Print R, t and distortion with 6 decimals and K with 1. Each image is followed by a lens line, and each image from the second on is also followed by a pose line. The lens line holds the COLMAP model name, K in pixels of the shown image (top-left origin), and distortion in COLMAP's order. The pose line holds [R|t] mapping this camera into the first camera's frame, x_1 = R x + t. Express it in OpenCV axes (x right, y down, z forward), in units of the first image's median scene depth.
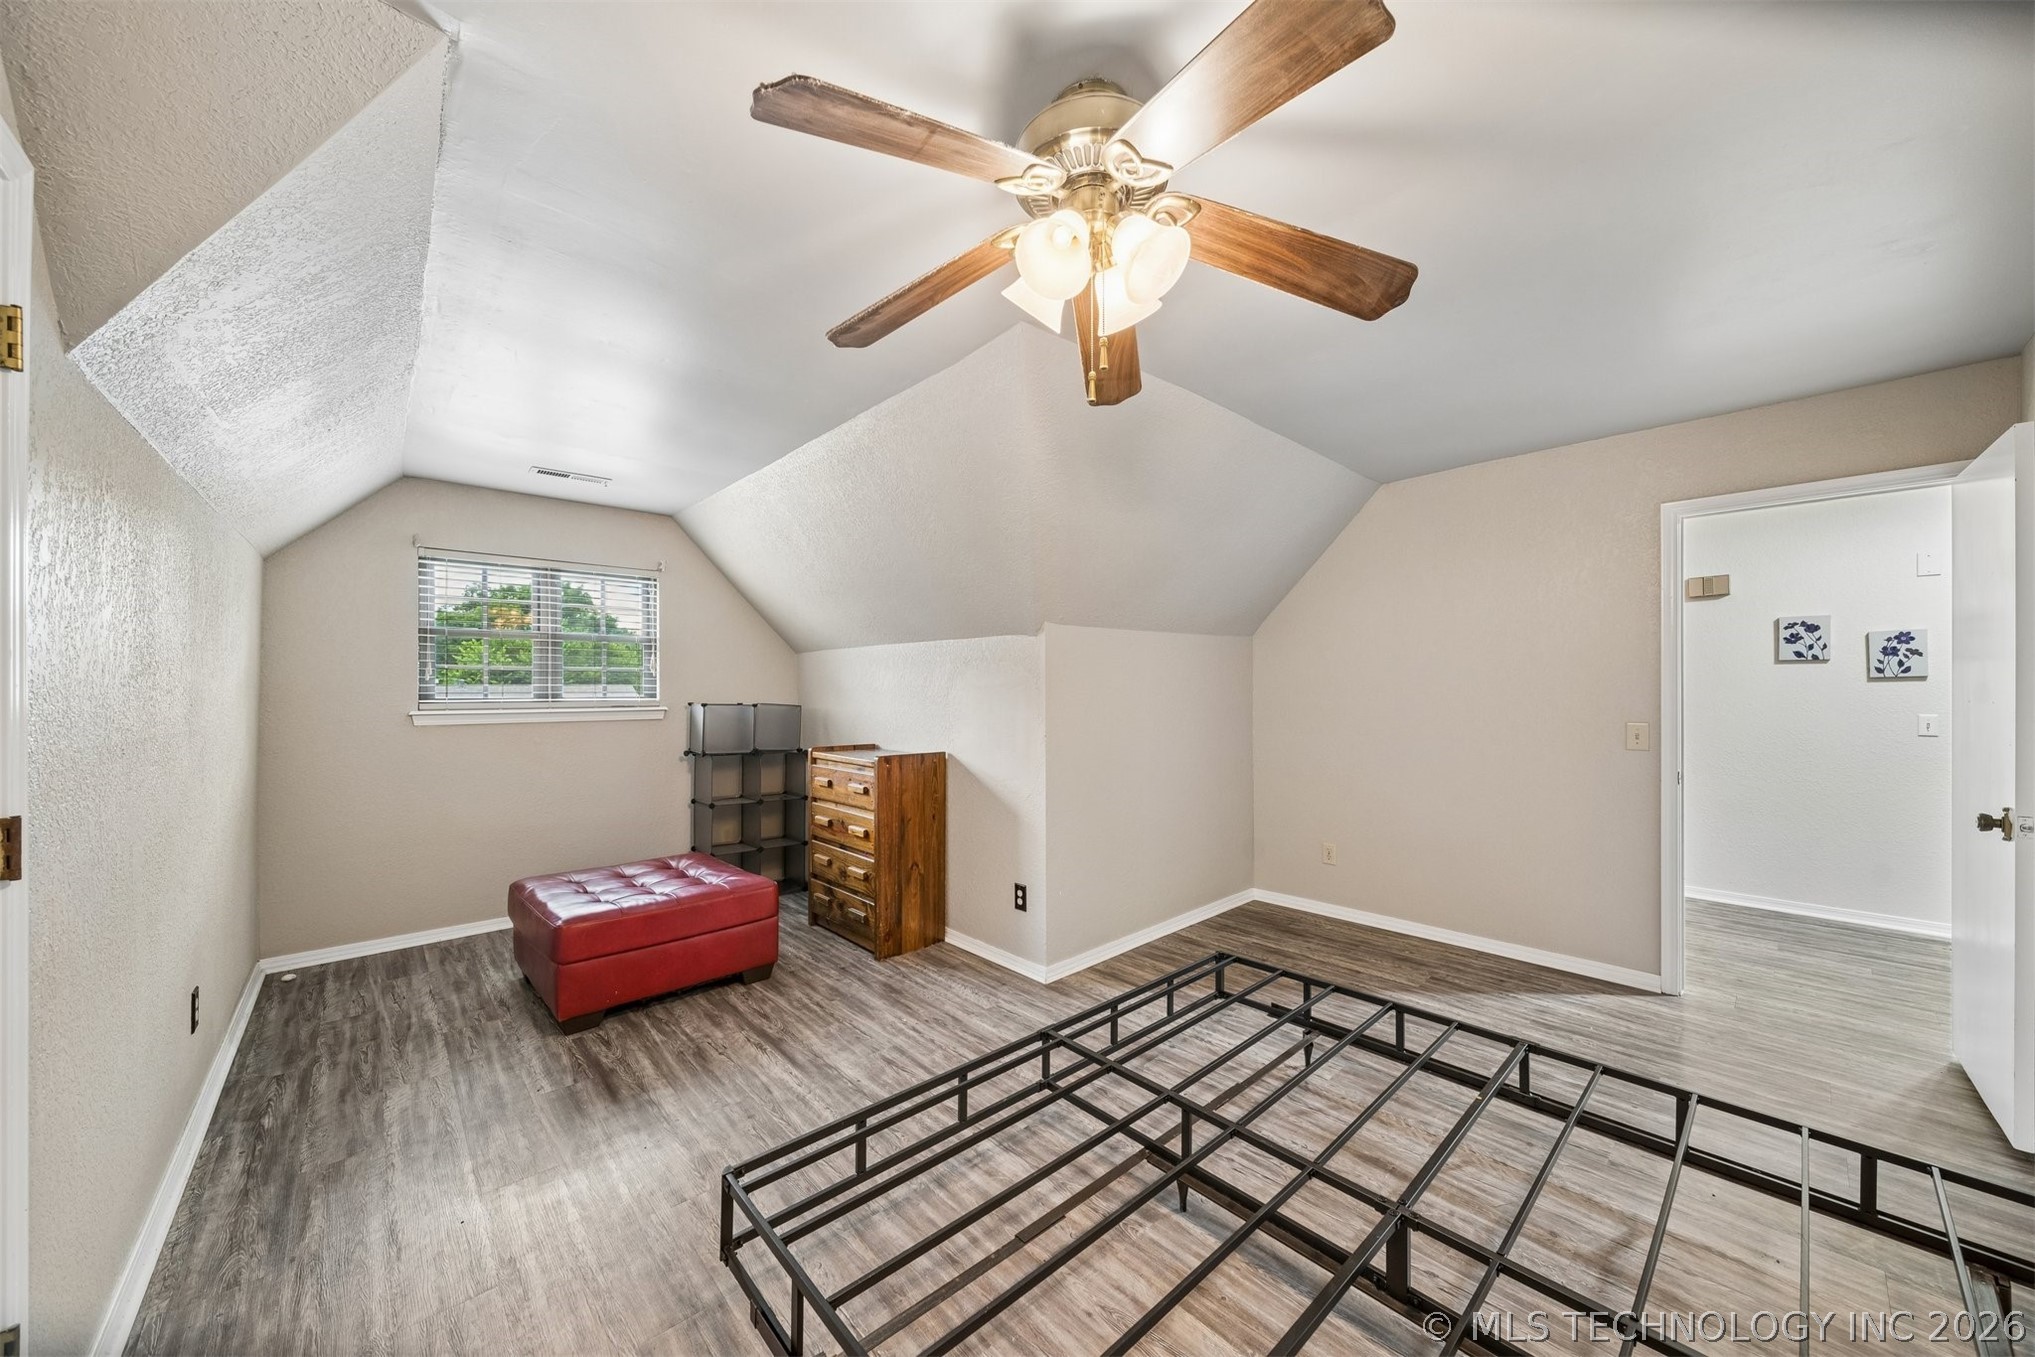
lens RADIAL K [[716.5, 0, 1022.7], [0, 716.5, 698.5], [0, 0, 1]] dist [-0.001229, -0.000463]
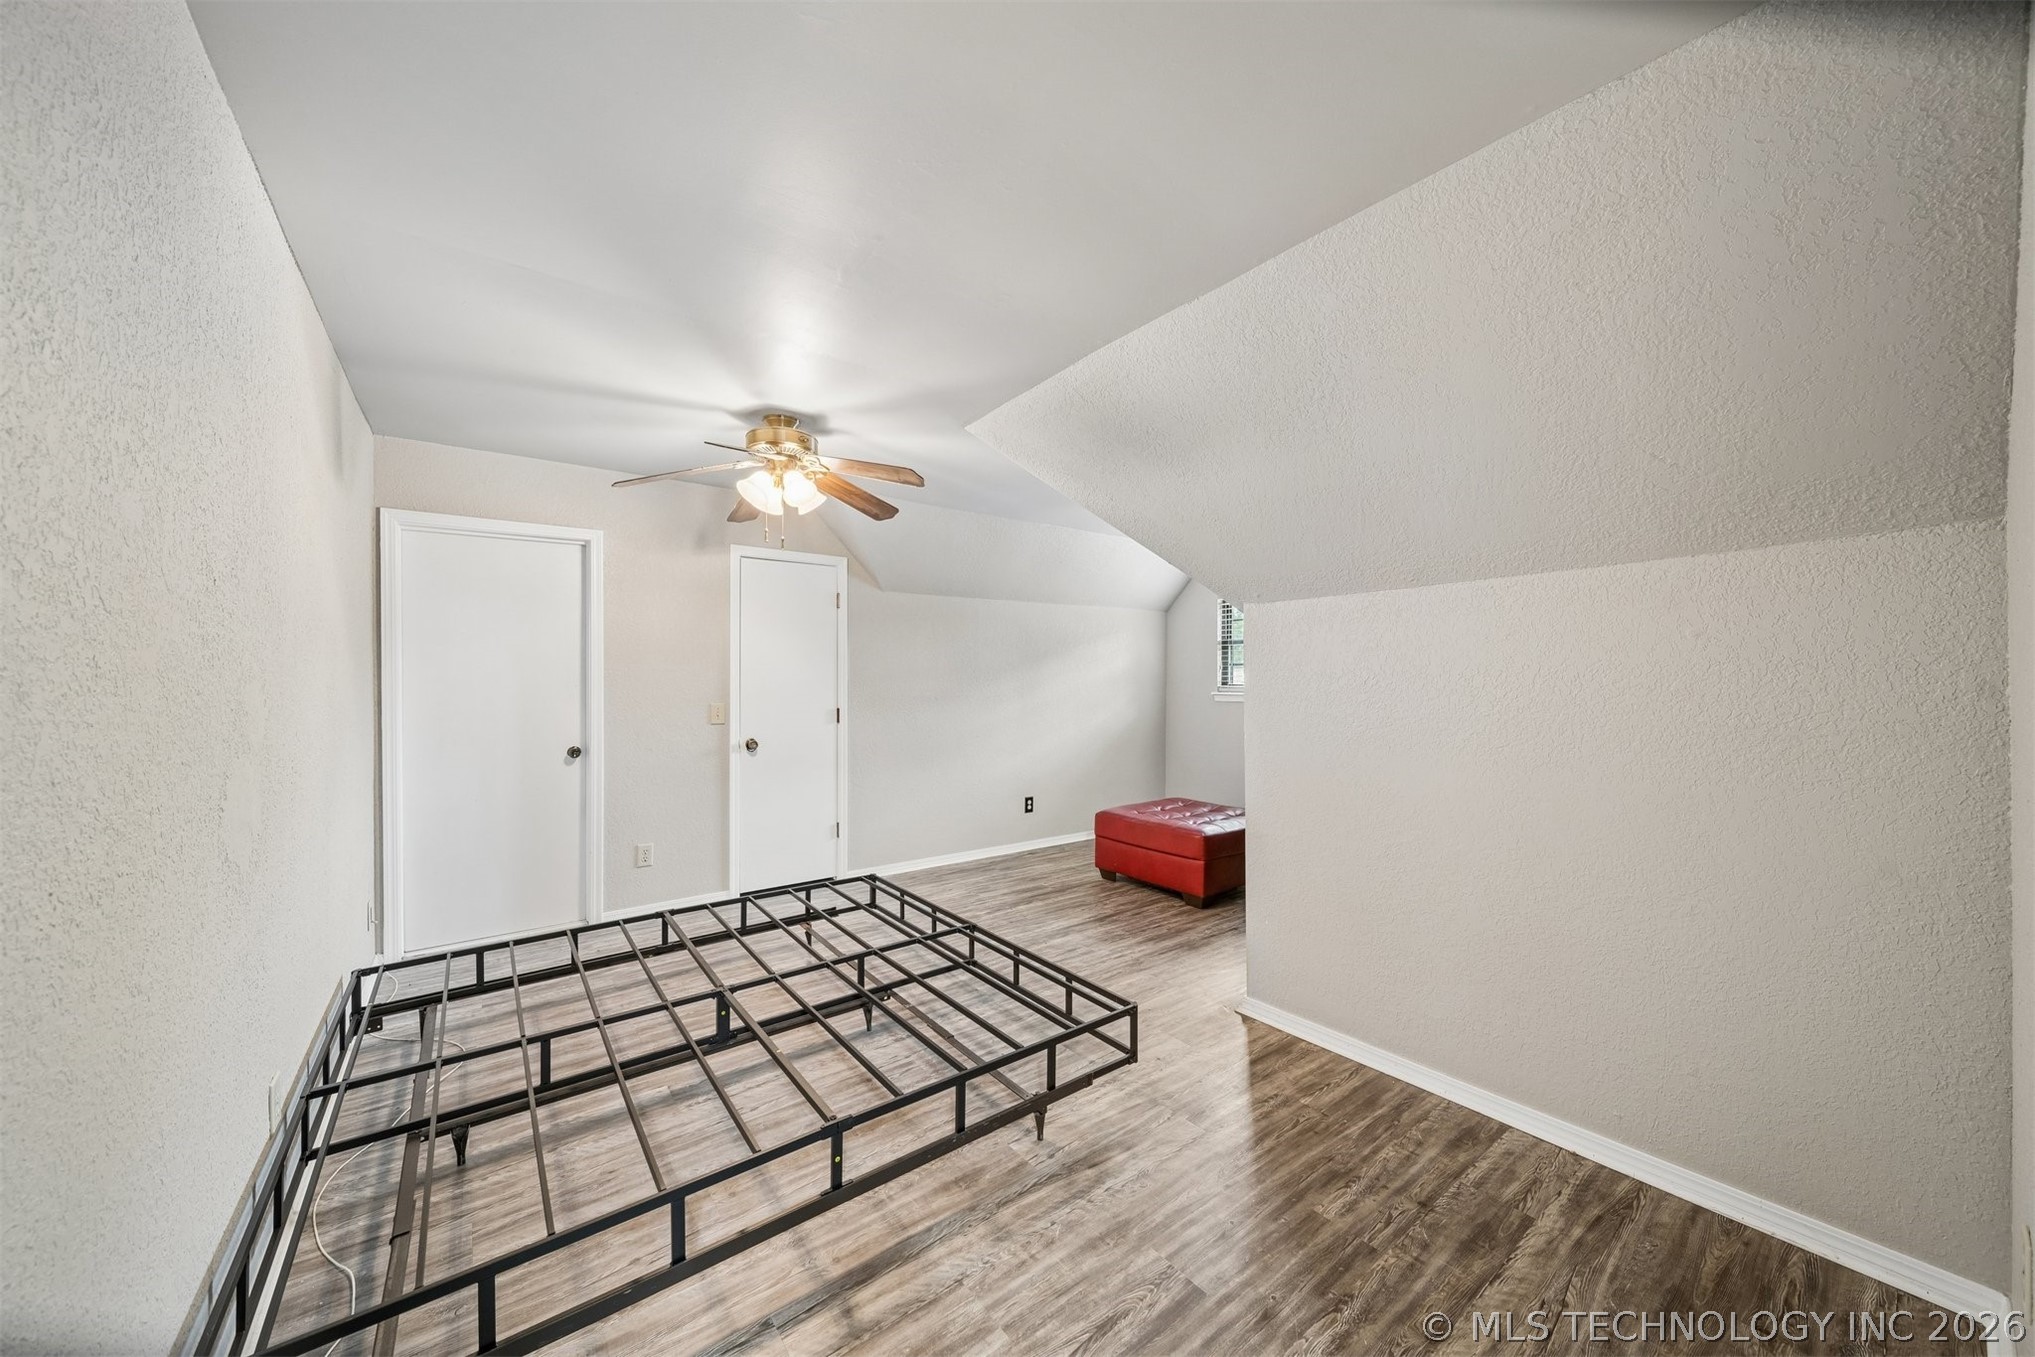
lens RADIAL K [[716.5, 0, 1022.7], [0, 716.5, 698.5], [0, 0, 1]] dist [-0.001229, -0.000463]
pose [[-0.092329, 0.035687, -0.995089, 1.153941], [-0.003336, 0.999341, 0.036149, -0.041597], [0.995723, 0.006658, -0.092149, 0.971697]]
